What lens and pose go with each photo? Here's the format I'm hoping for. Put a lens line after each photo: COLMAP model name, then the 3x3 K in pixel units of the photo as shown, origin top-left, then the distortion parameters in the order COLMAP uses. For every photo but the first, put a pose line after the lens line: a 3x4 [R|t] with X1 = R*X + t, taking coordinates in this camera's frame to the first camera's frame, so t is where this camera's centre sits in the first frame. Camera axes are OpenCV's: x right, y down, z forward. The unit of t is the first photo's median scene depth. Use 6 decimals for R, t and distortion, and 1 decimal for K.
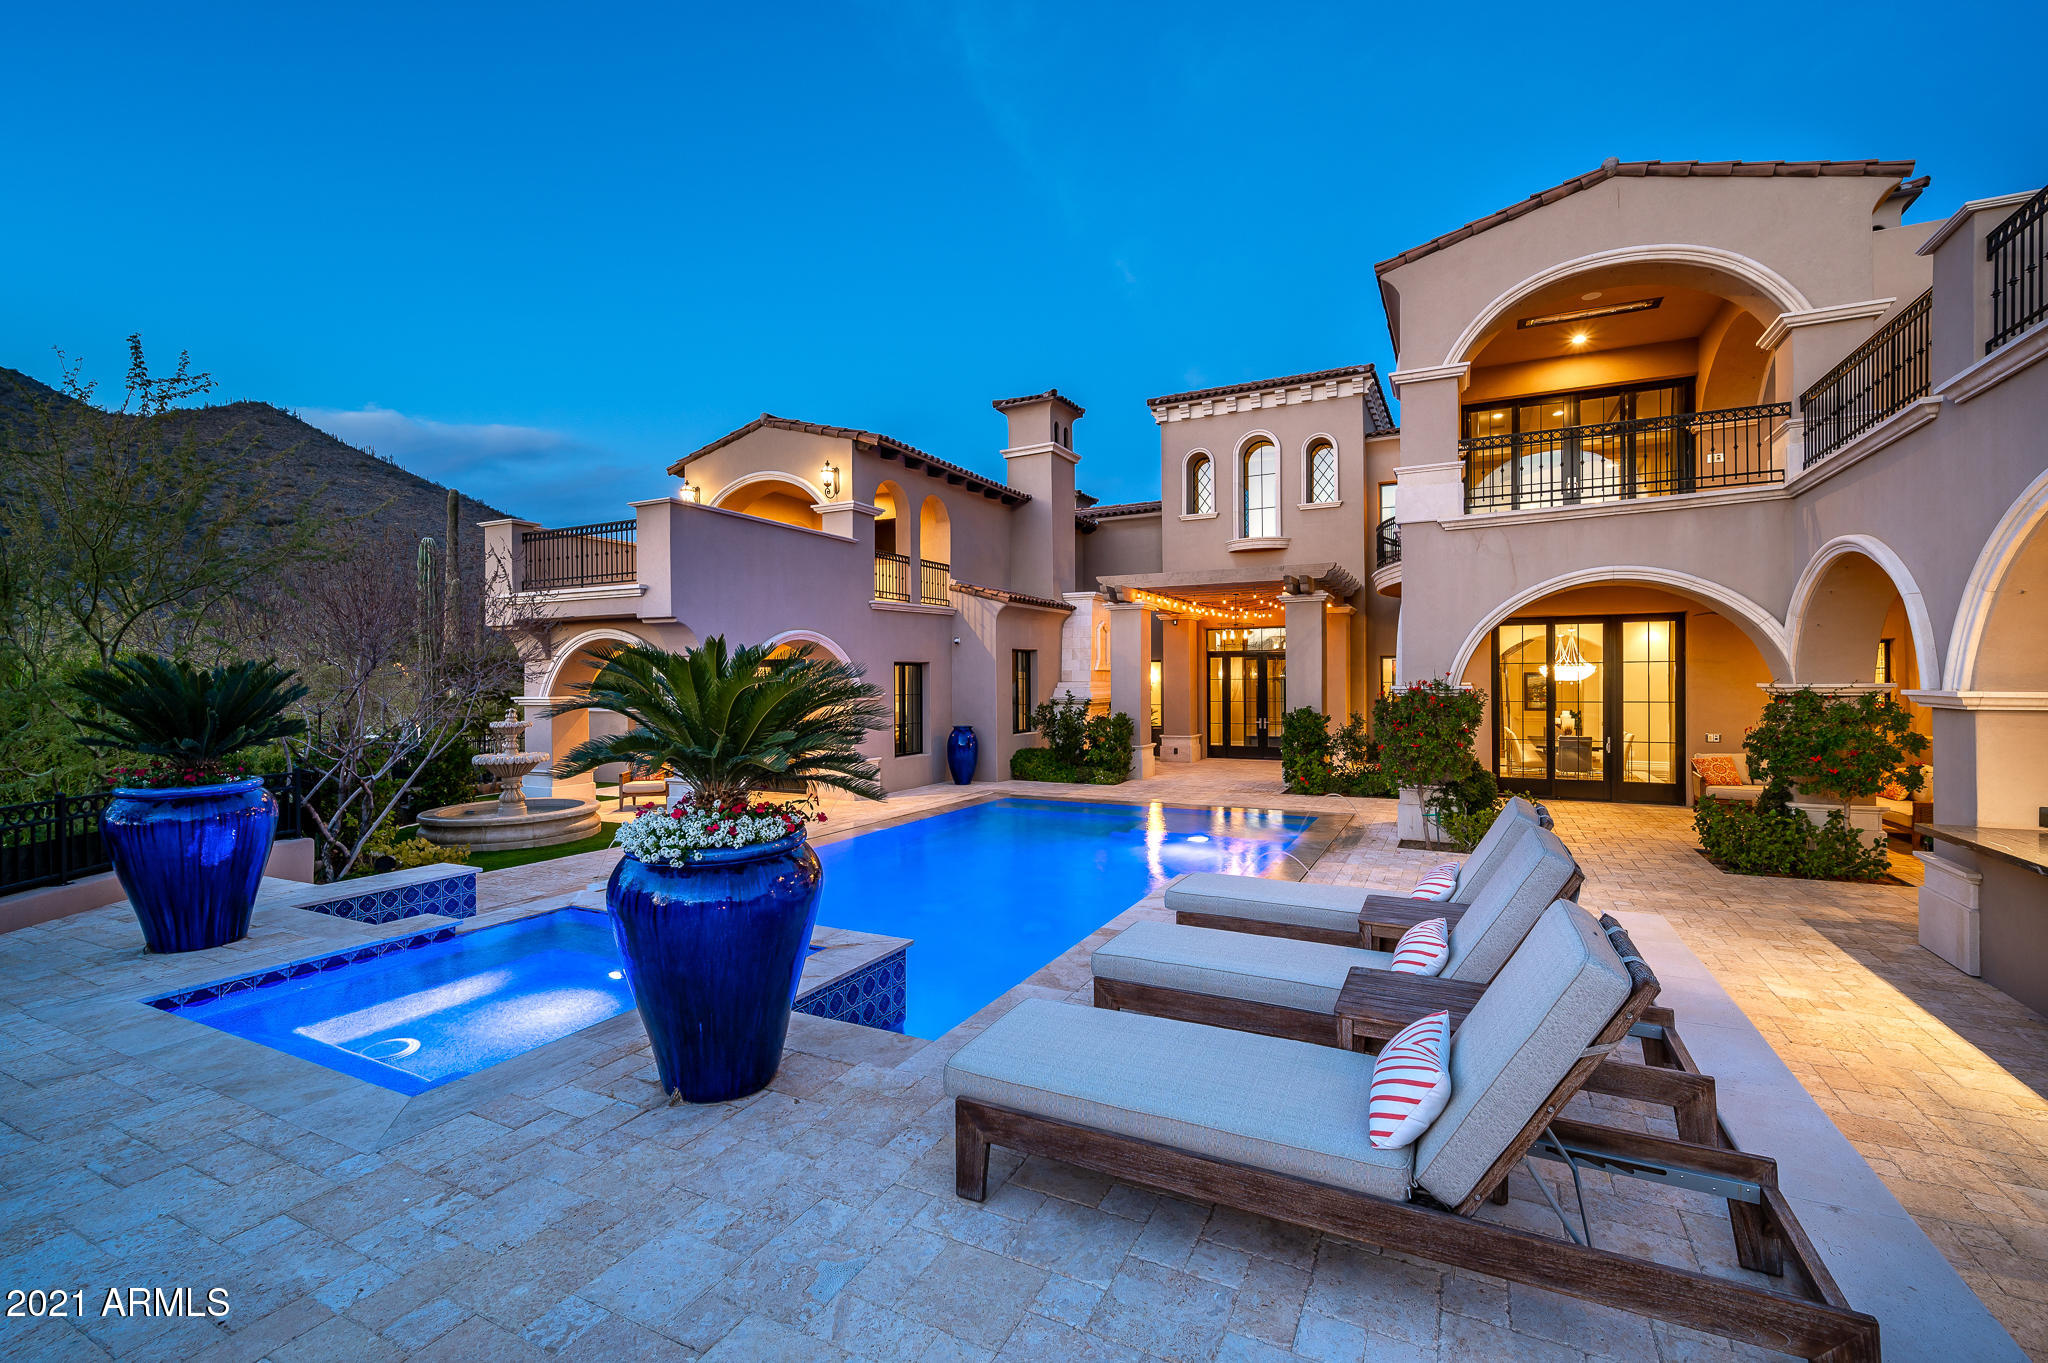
lens RADIAL K [[855.8, 0, 1024.4], [0, 855.8, 680.4], [0, 0, 1]] dist [0.000192, -0.000388]
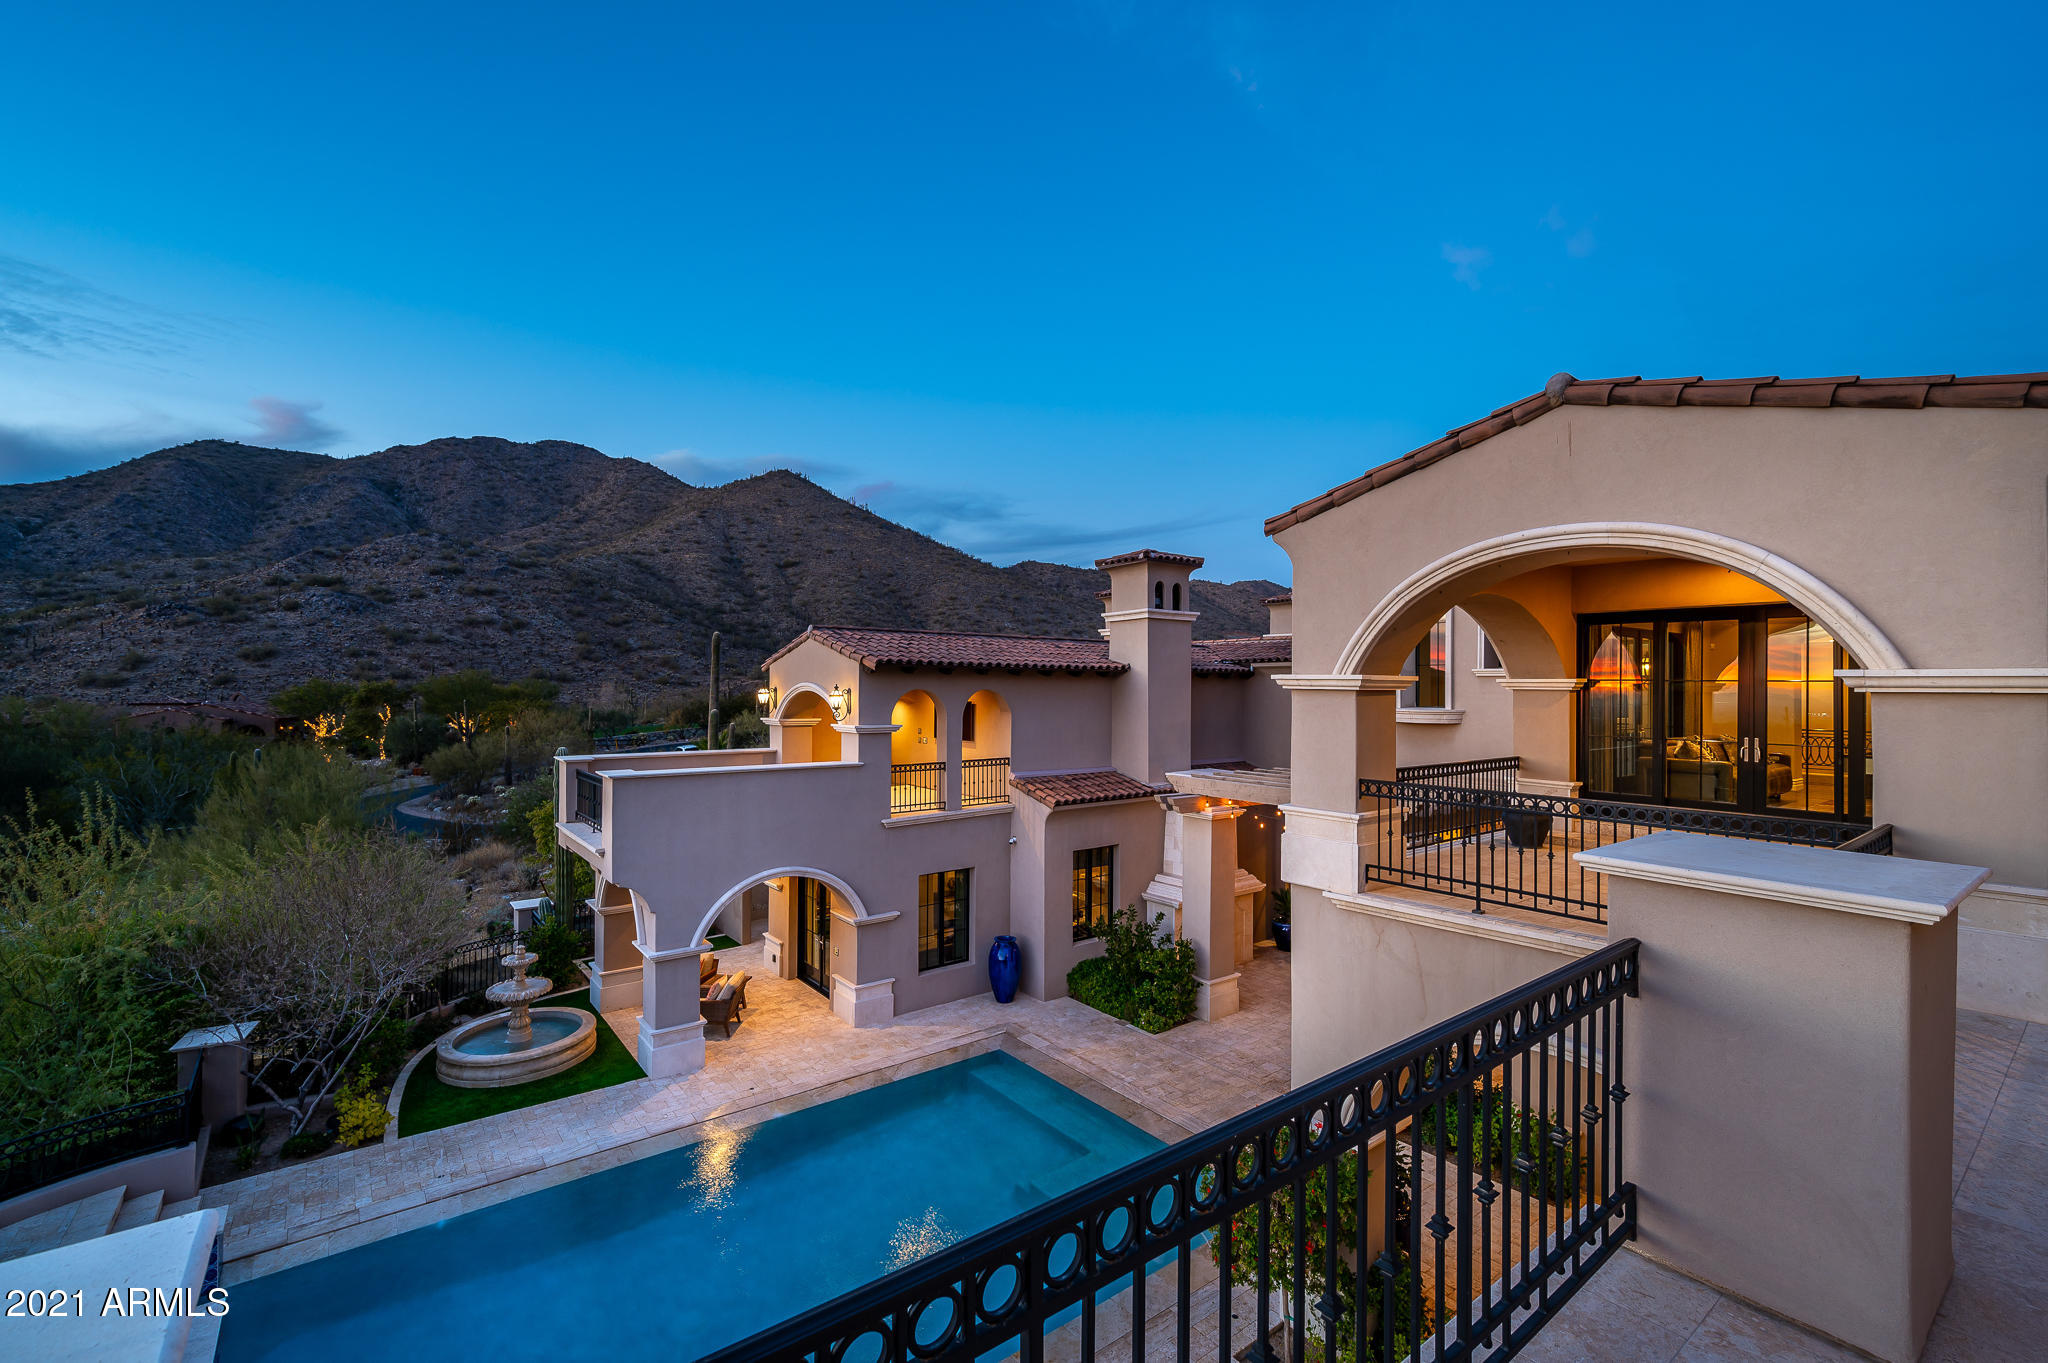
lens RADIAL K [[855.8, 0, 1019.8], [0, 855.8, 685.0], [0, 0, 1]] dist [0.000192, -0.000388]
pose [[0.902996, 0.007636, -0.429582, 0.378571], [-0.014910, 0.999797, -0.013569, -0.233600], [0.429391, 0.018658, 0.902926, 0.173114]]
